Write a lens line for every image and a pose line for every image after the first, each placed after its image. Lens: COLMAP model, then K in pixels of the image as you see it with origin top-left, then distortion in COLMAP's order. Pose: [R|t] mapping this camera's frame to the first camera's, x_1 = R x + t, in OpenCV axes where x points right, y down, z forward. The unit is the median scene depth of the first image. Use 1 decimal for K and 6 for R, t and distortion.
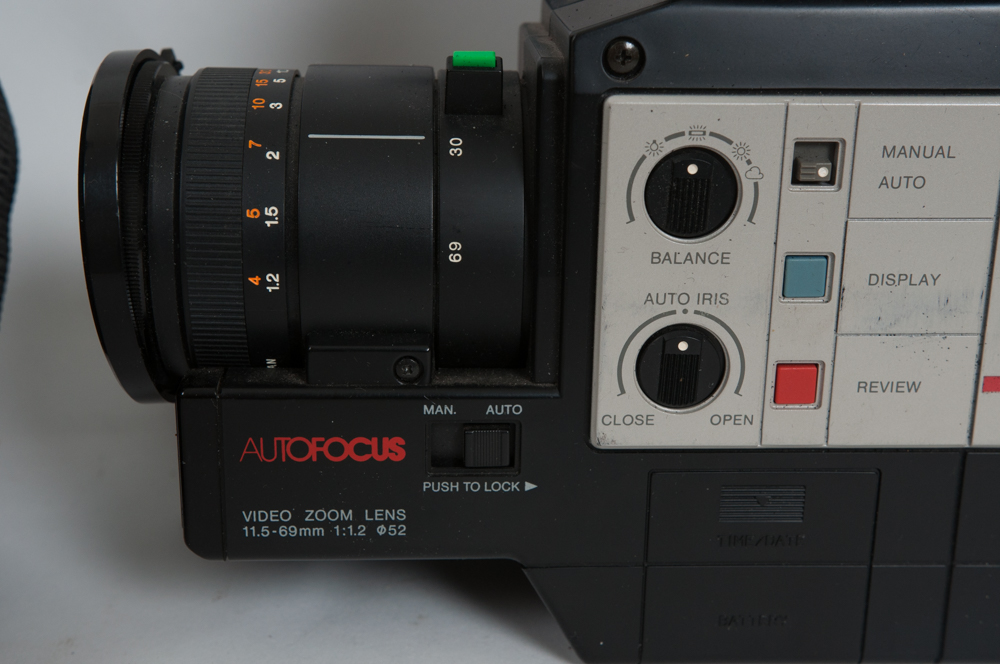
lens RADIAL K [[1577.3, 0, 496.7], [0, 1577.3, 337.5], [0, 0, 1]] dist [0.092029, 0.000000]
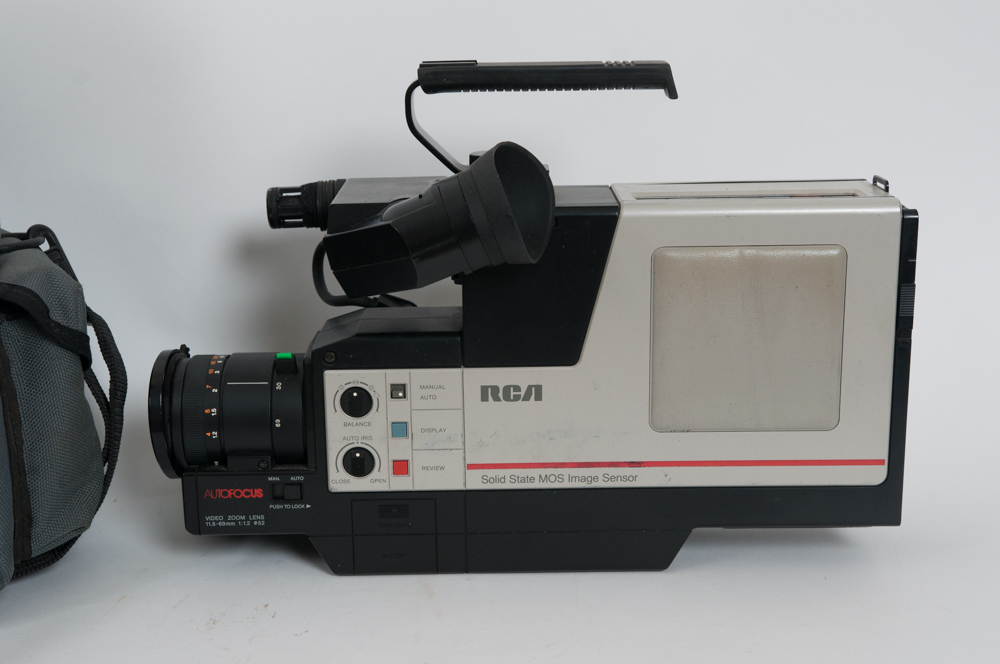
lens RADIAL K [[1577.3, 0, 502.7], [0, 1577.3, 327.2], [0, 0, 1]] dist [0.092029, 0.000000]
pose [[0.998434, -0.017327, -0.053191, 0.526130], [0.013387, 0.997202, -0.073548, -0.010850], [0.054317, 0.072721, 0.995872, -1.809889]]
